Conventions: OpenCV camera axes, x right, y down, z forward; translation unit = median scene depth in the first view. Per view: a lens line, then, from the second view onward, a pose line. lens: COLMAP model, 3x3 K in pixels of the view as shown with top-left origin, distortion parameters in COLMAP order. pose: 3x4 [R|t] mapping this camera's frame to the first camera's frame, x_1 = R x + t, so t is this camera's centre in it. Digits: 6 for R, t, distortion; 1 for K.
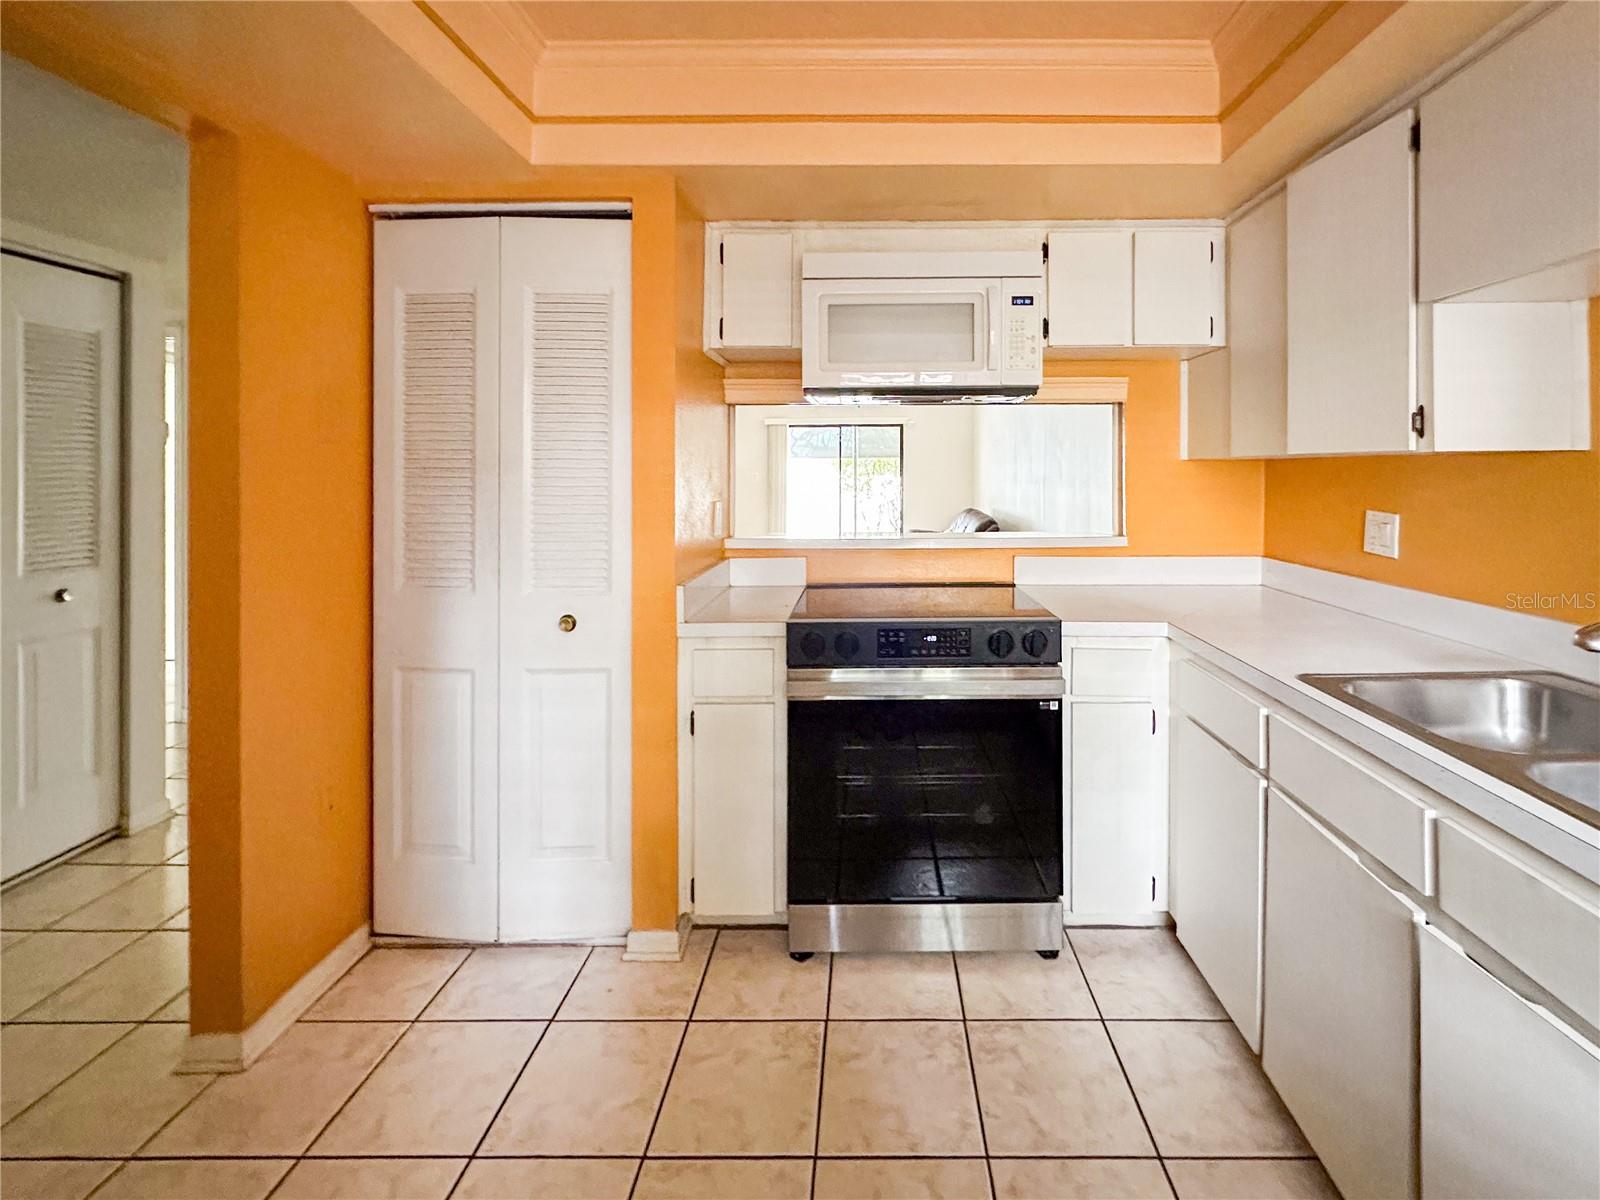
lens RADIAL K [[711.9, 0, 798.2], [0, 711.9, 597.3], [0, 0, 1]] dist [-0.010797, 0.001026]
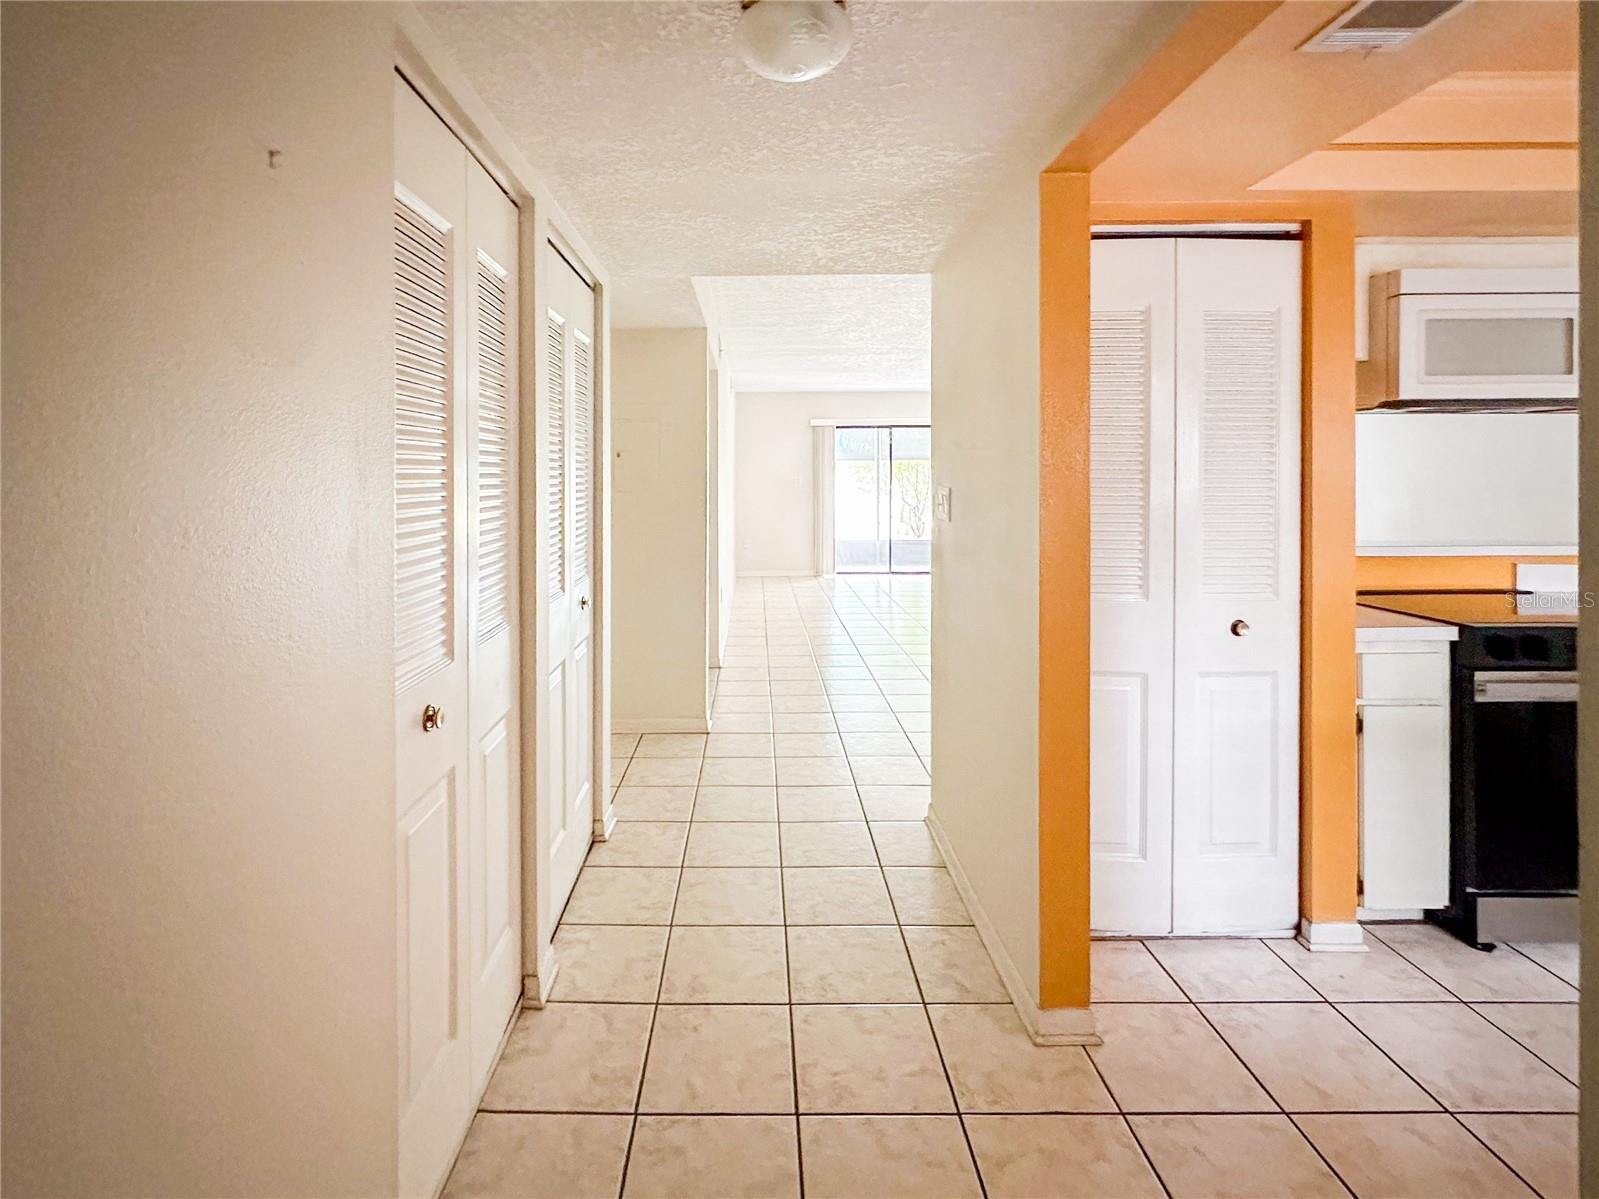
lens RADIAL K [[711.5, 0, 806.8], [0, 711.5, 600.1], [0, 0, 1]] dist [-0.010797, 0.001026]
pose [[0.999867, 0.001494, -0.016231, -0.931710], [-0.001450, 0.999995, 0.002735, -0.006193], [0.016235, -0.002711, 0.999865, -0.045435]]
